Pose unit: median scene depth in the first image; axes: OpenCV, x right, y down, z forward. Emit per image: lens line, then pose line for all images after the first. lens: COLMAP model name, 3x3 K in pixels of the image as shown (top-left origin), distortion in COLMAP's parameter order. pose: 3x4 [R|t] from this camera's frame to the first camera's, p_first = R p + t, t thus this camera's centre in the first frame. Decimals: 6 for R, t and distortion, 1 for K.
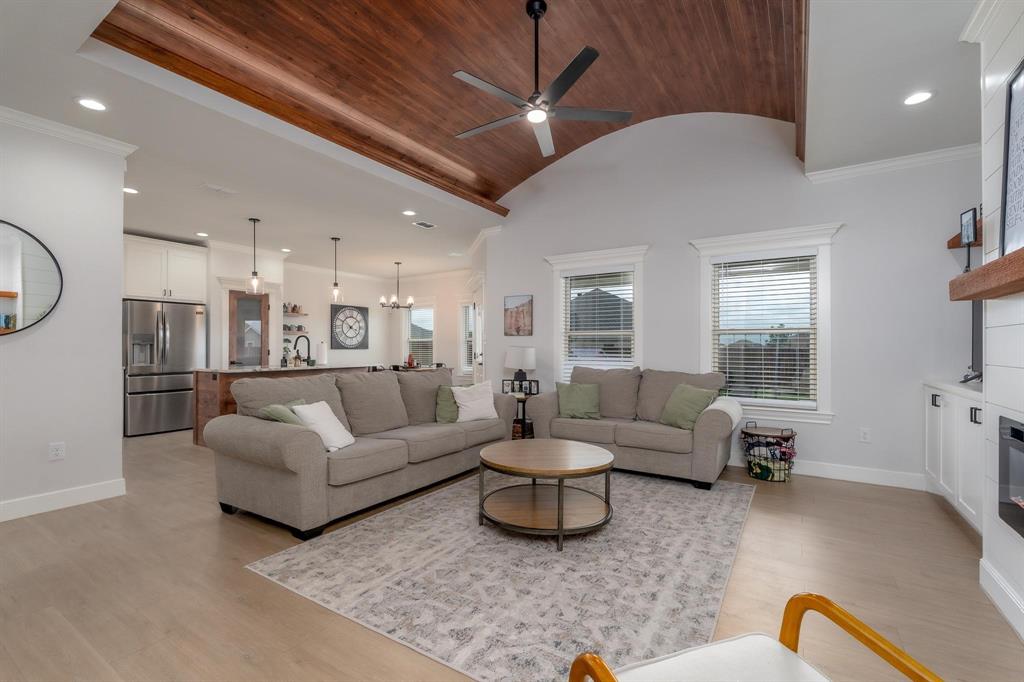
lens RADIAL K [[461.7, 0, 513.3], [0, 461.7, 342.0], [0, 0, 1]] dist [-0.011470, -0.004130]
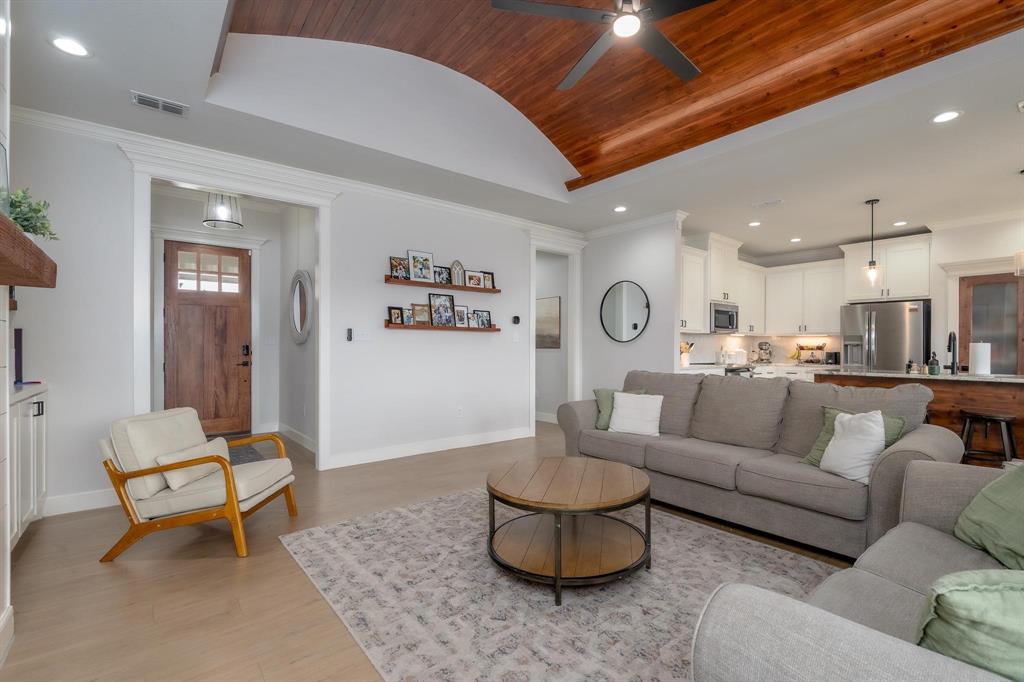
lens RADIAL K [[461.7, 0, 515.3], [0, 461.7, 348.3], [0, 0, 1]] dist [-0.011470, -0.004130]
pose [[-0.334083, -0.000970, -0.942543, 1.043952], [0.009637, 0.999944, -0.004445, 0.019579], [0.942495, -0.010568, -0.334054, 1.425786]]
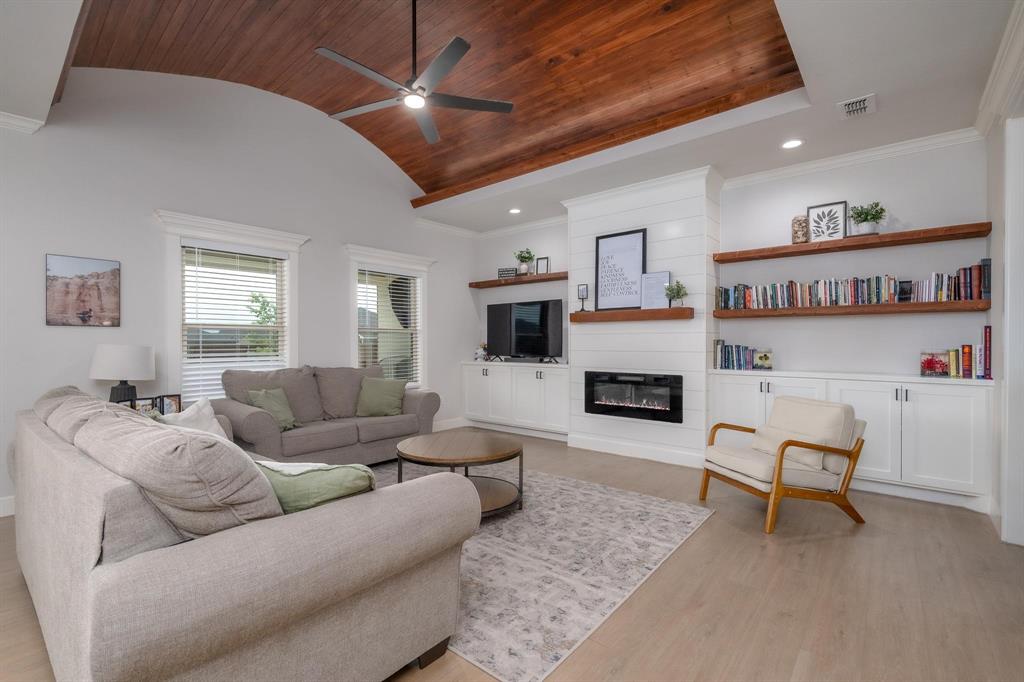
lens RADIAL K [[461.7, 0, 513.2], [0, 461.7, 341.1], [0, 0, 1]] dist [-0.011470, -0.004130]
pose [[0.122255, -0.004847, 0.992487, -1.162943], [-0.007112, 0.999958, 0.005760, -0.003994], [-0.992473, -0.007763, 0.122215, 0.903163]]
